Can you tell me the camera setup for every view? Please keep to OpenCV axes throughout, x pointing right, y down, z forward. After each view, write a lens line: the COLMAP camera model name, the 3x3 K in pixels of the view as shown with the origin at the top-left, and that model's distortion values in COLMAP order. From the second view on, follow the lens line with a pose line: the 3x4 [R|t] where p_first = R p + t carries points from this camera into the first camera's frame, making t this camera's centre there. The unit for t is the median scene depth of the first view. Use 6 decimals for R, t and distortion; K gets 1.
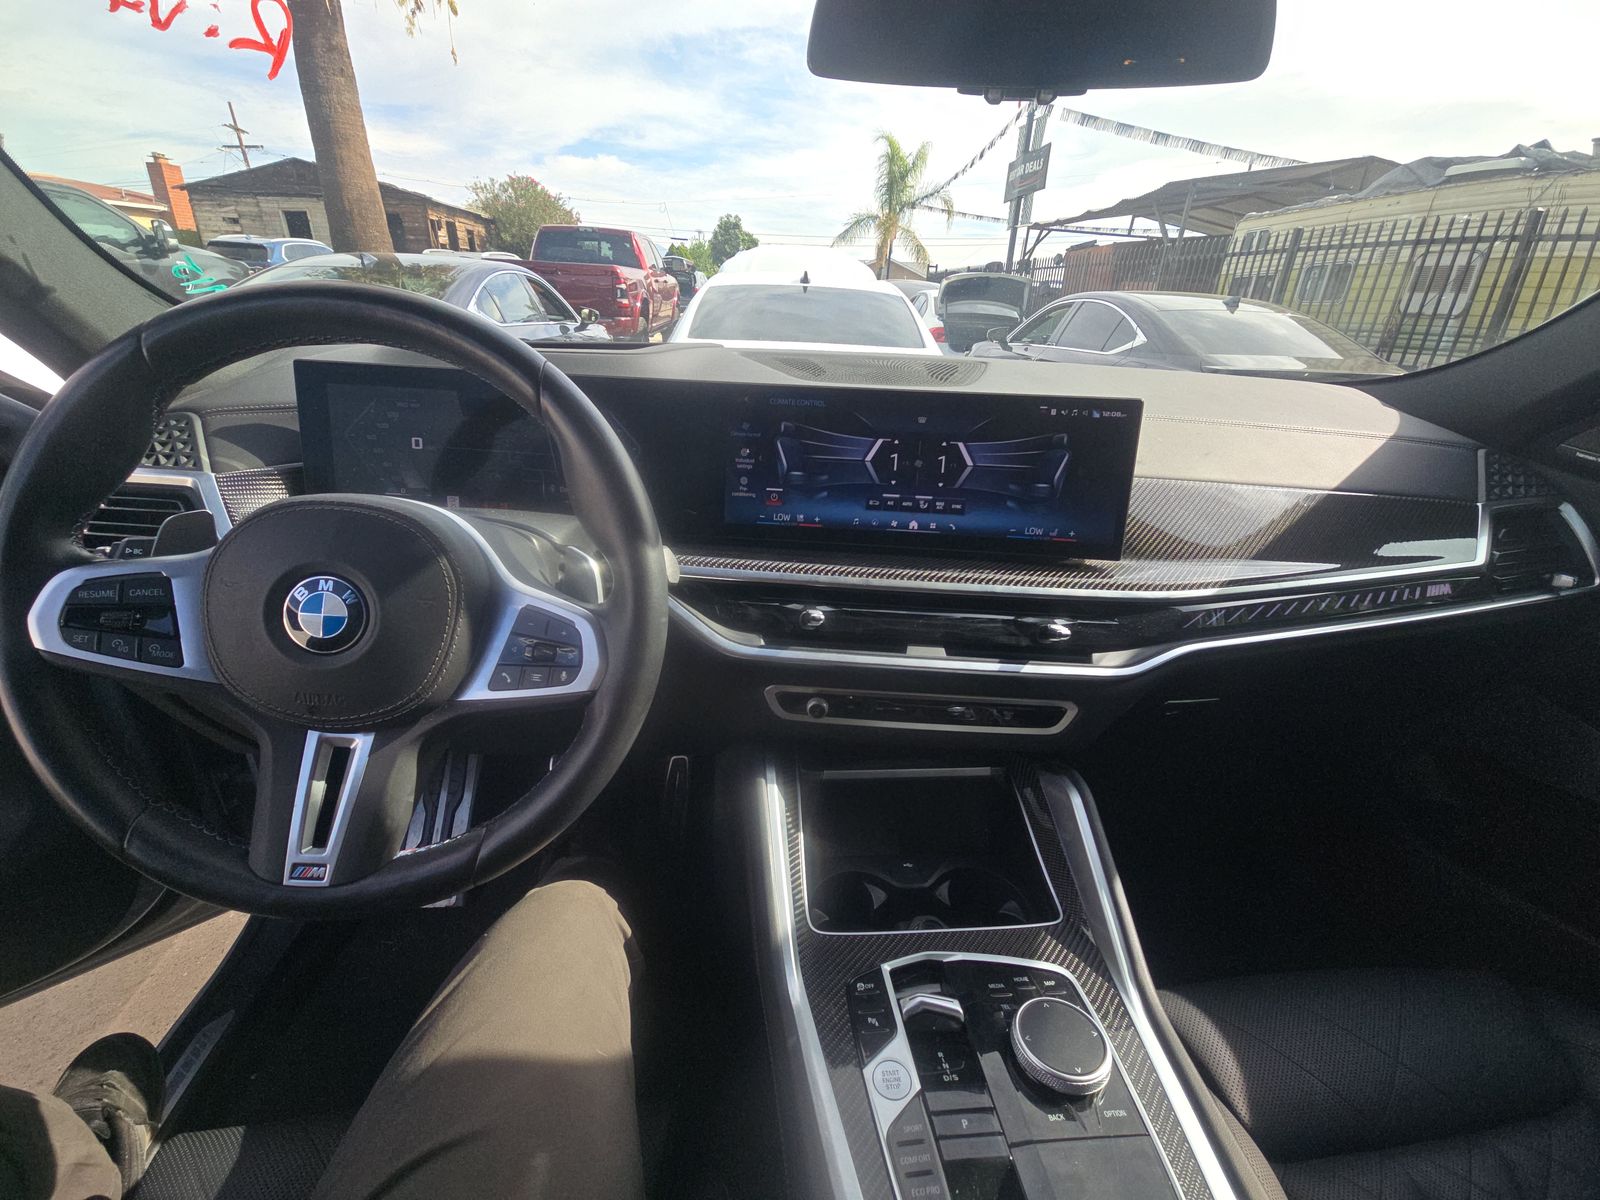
lens RADIAL K [[649.5, 0, 805.9], [0, 649.5, 602.5], [0, 0, 1]] dist [0.009934, -0.002027]
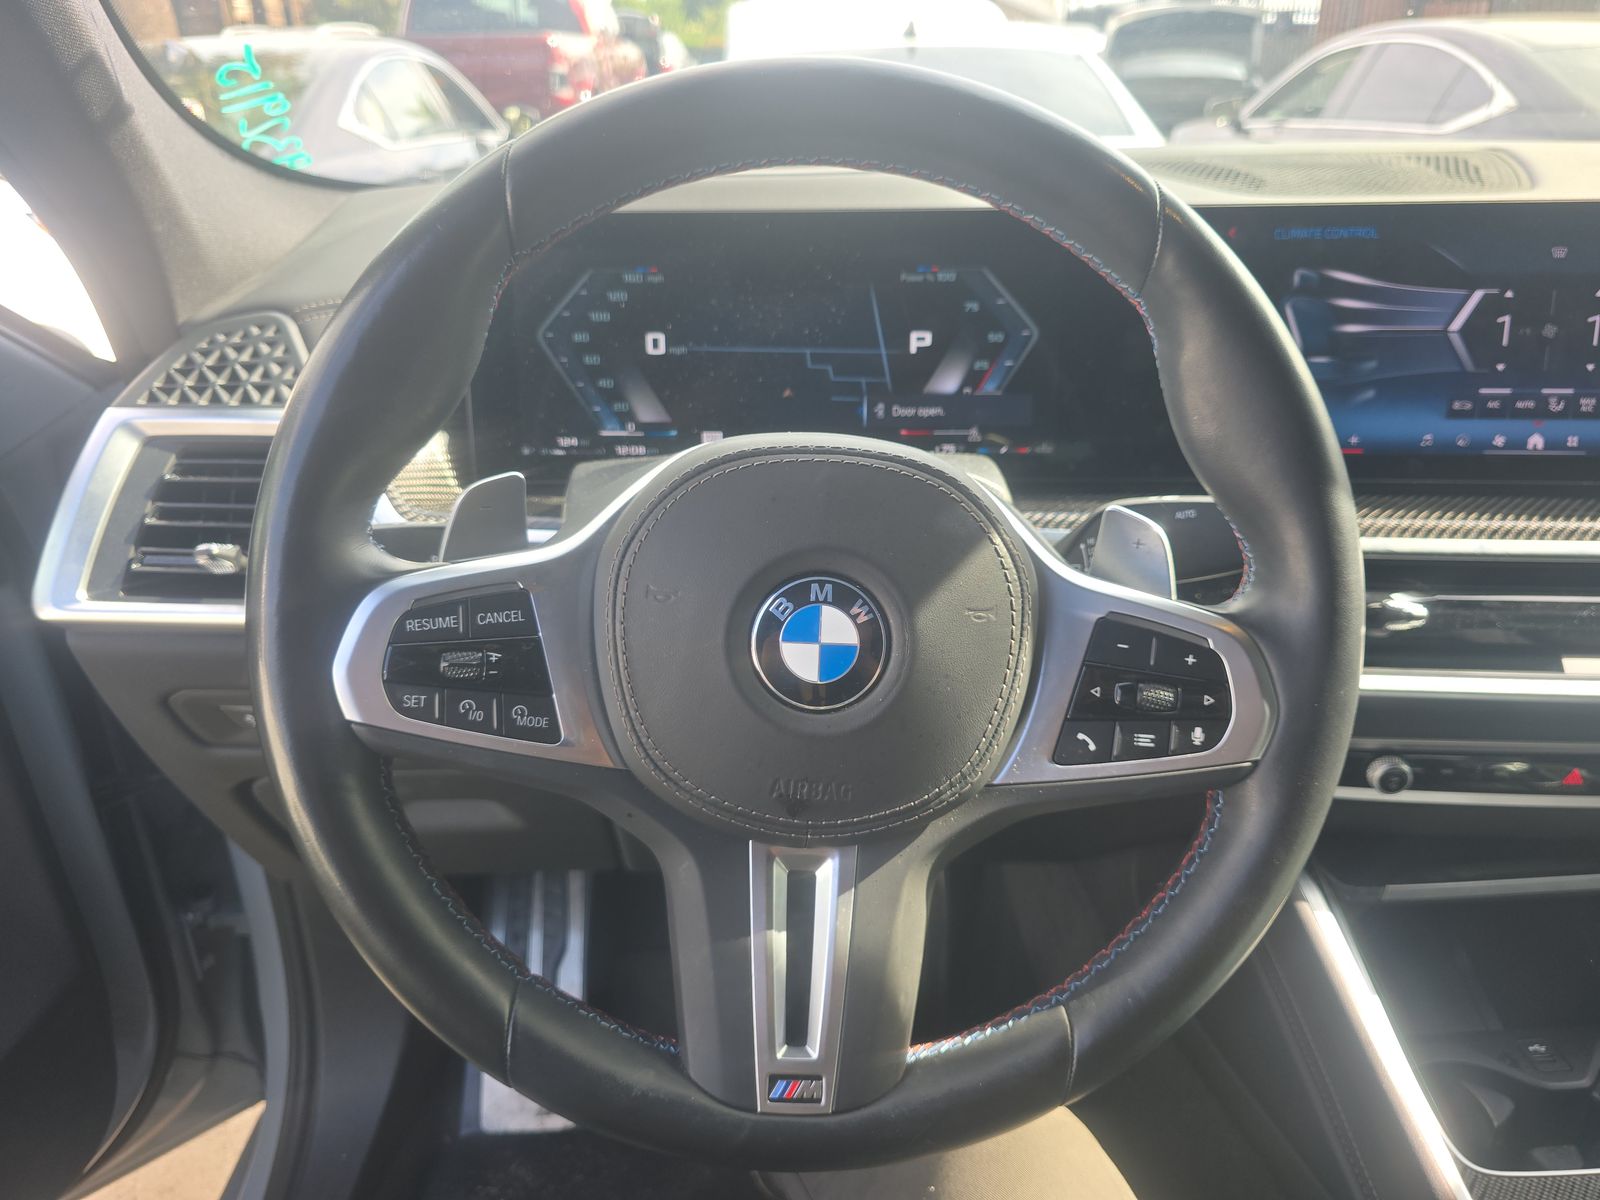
lens RADIAL K [[1109.3, 0, 799.5], [0, 1109.3, 597.0], [0, 0, 1]] dist [0.006237, -0.006260]
pose [[0.997969, -0.041581, -0.048252, -0.068323], [0.041850, 0.999113, 0.004573, -0.002658], [0.048019, -0.006583, 0.998825, 0.002199]]
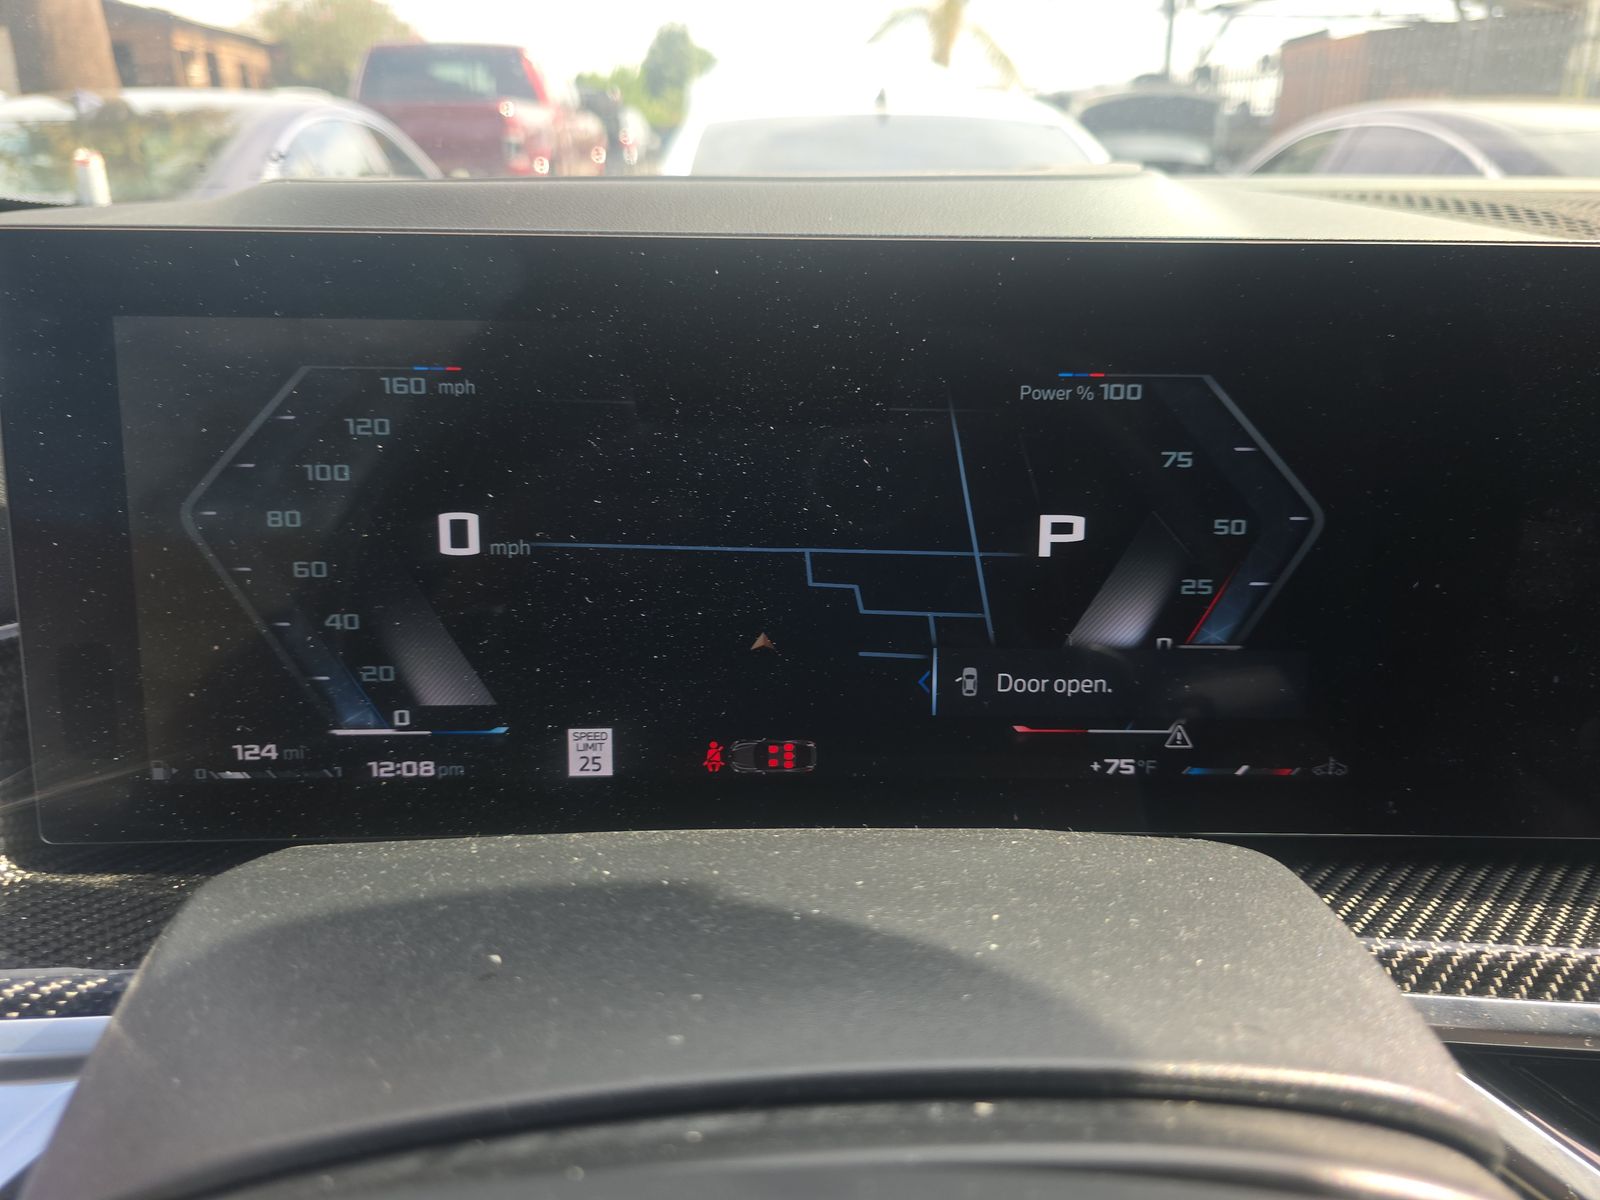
lens RADIAL K [[1109.3, 0, 803.0], [0, 1109.3, 586.7], [0, 0, 1]] dist [0.006237, -0.006260]
pose [[0.999275, -0.037854, -0.004037, -0.073491], [0.037515, 0.997203, -0.064643, -0.030311], [0.006473, 0.064445, 0.997900, 0.091045]]
